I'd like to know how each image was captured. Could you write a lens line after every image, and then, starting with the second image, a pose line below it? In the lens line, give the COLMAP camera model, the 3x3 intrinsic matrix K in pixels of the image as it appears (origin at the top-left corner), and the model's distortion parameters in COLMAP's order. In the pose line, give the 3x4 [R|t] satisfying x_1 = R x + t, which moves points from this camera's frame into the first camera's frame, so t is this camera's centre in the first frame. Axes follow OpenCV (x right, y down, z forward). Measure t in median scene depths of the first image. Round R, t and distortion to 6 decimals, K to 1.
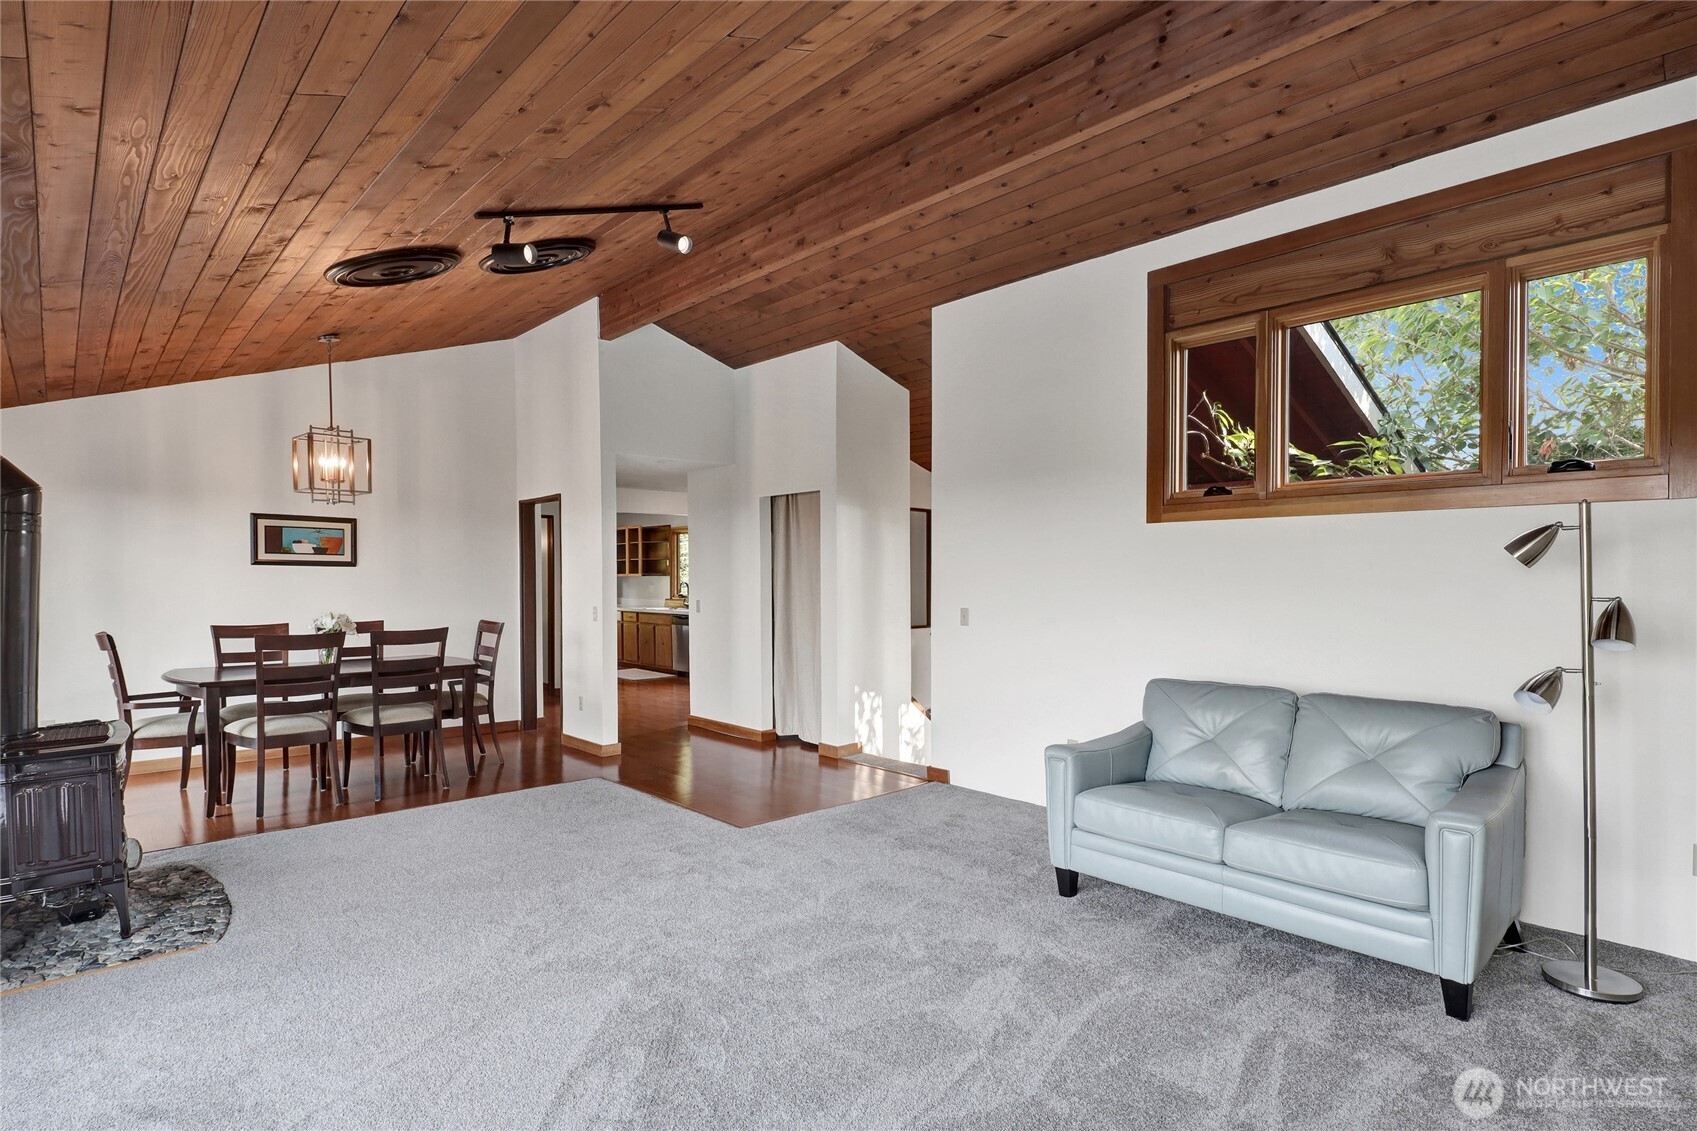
lens RADIAL K [[844.1, 0, 847.0], [0, 844.1, 580.4], [0, 0, 1]] dist [0.007619, -0.003705]
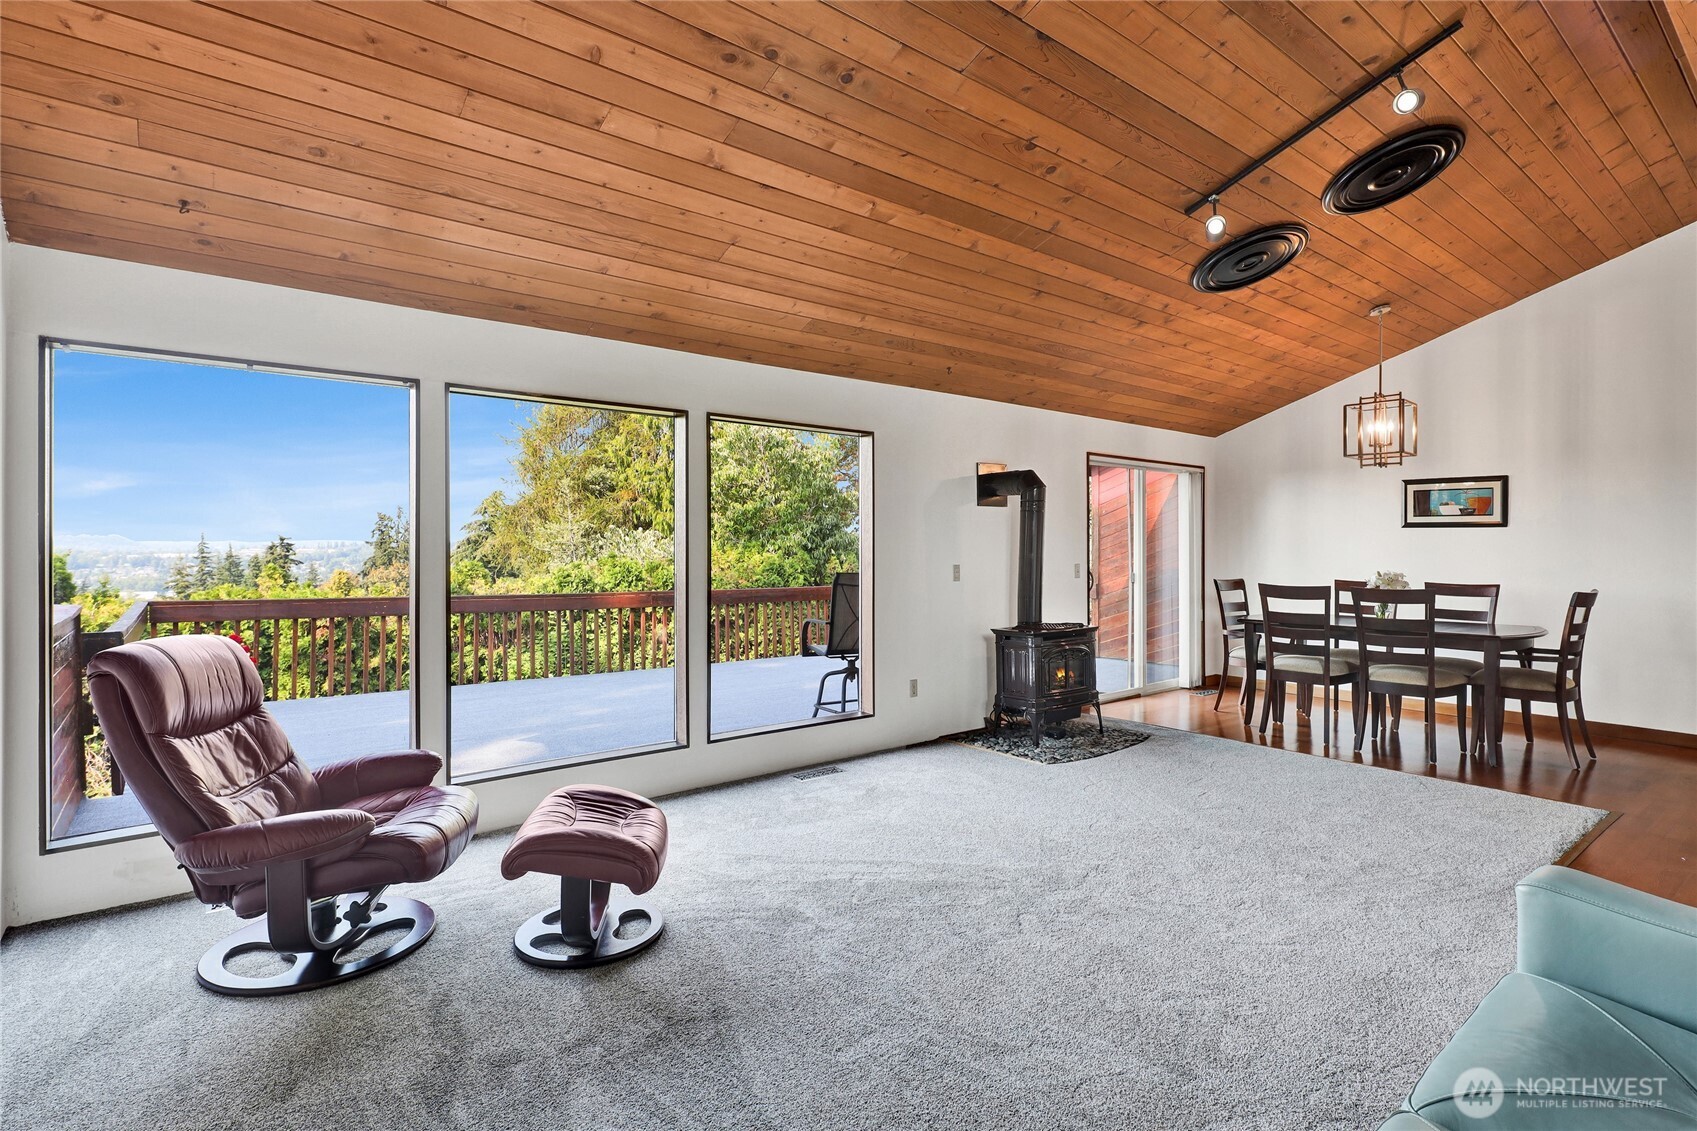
lens RADIAL K [[844.1, 0, 856.3], [0, 844.1, 547.1], [0, 0, 1]] dist [0.007619, -0.003705]
pose [[-0.059635, -0.004852, -0.998208, 0.714979], [-0.006180, 0.999971, -0.004491, 0.025982], [0.998201, 0.005901, -0.059664, 0.621716]]
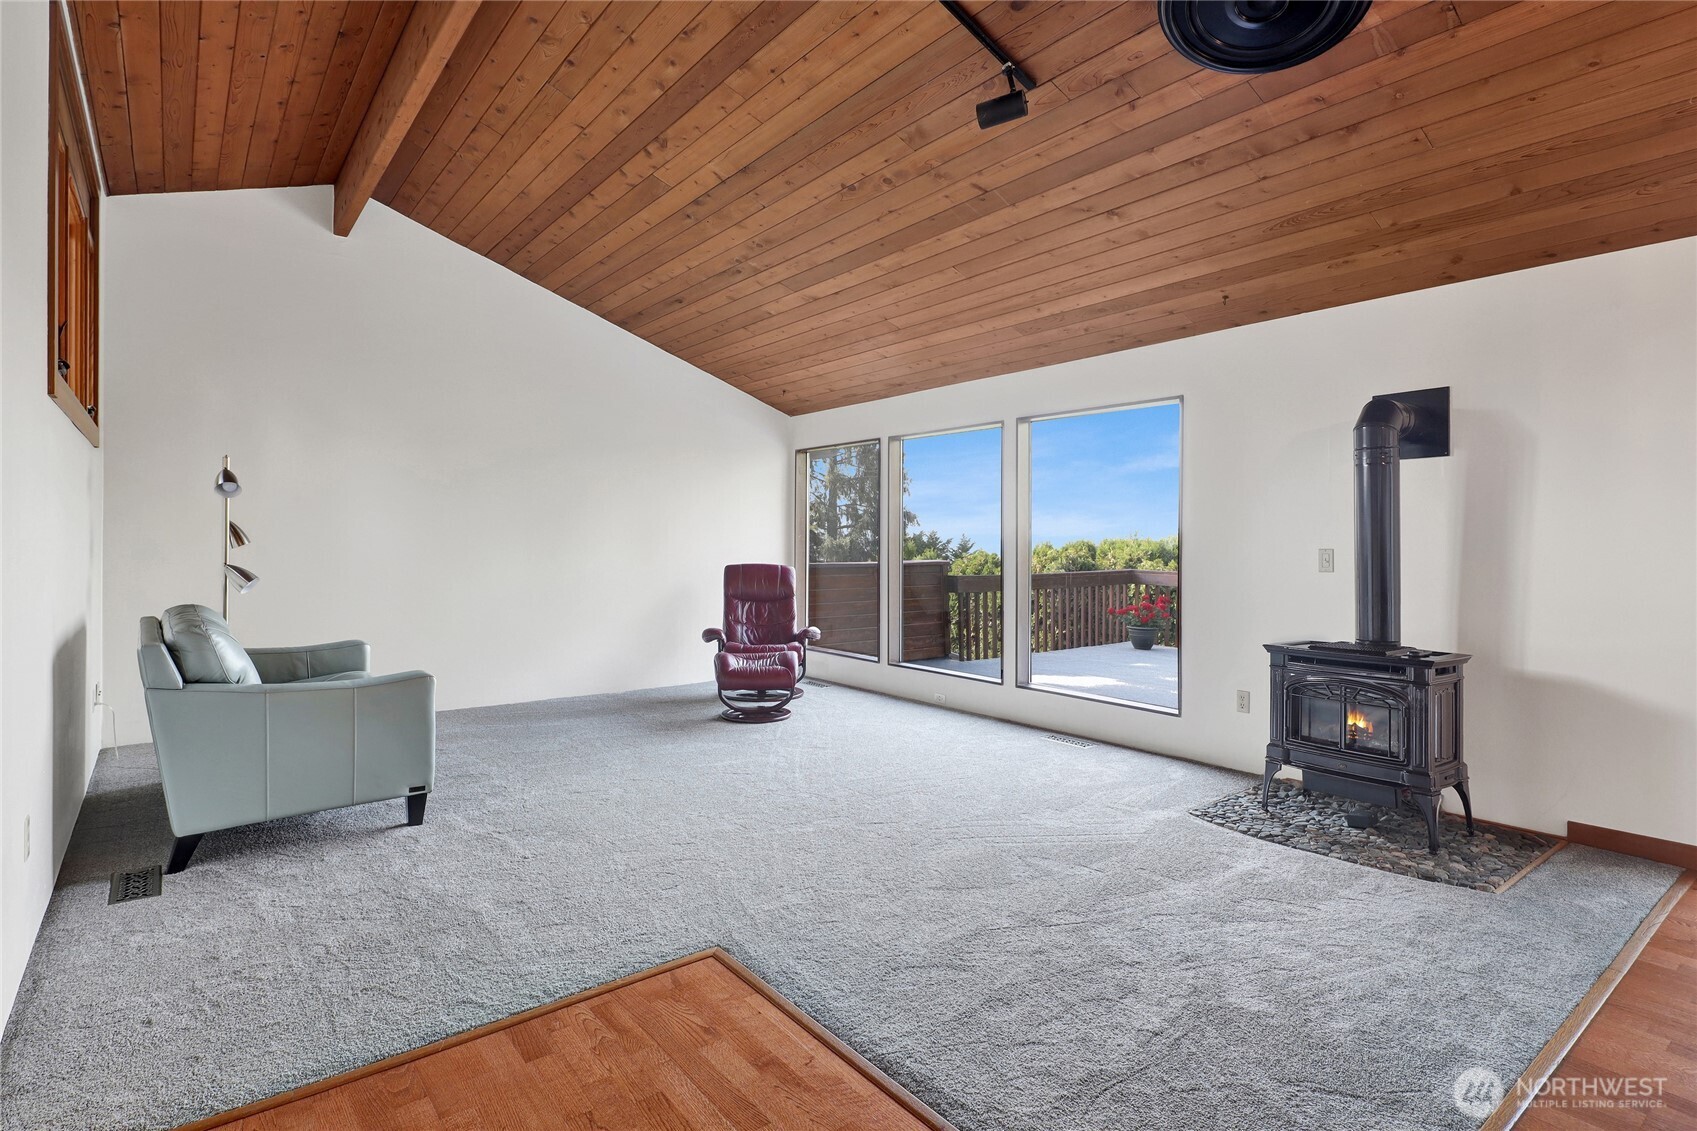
lens RADIAL K [[844.1, 0, 822.1], [0, 844.1, 543.9], [0, 0, 1]] dist [0.007619, -0.003705]
pose [[-0.995456, -0.006409, 0.095009, -0.287375], [-0.005234, 0.999907, 0.012616, 0.033431], [-0.095081, 0.012061, -0.995396, 1.861247]]
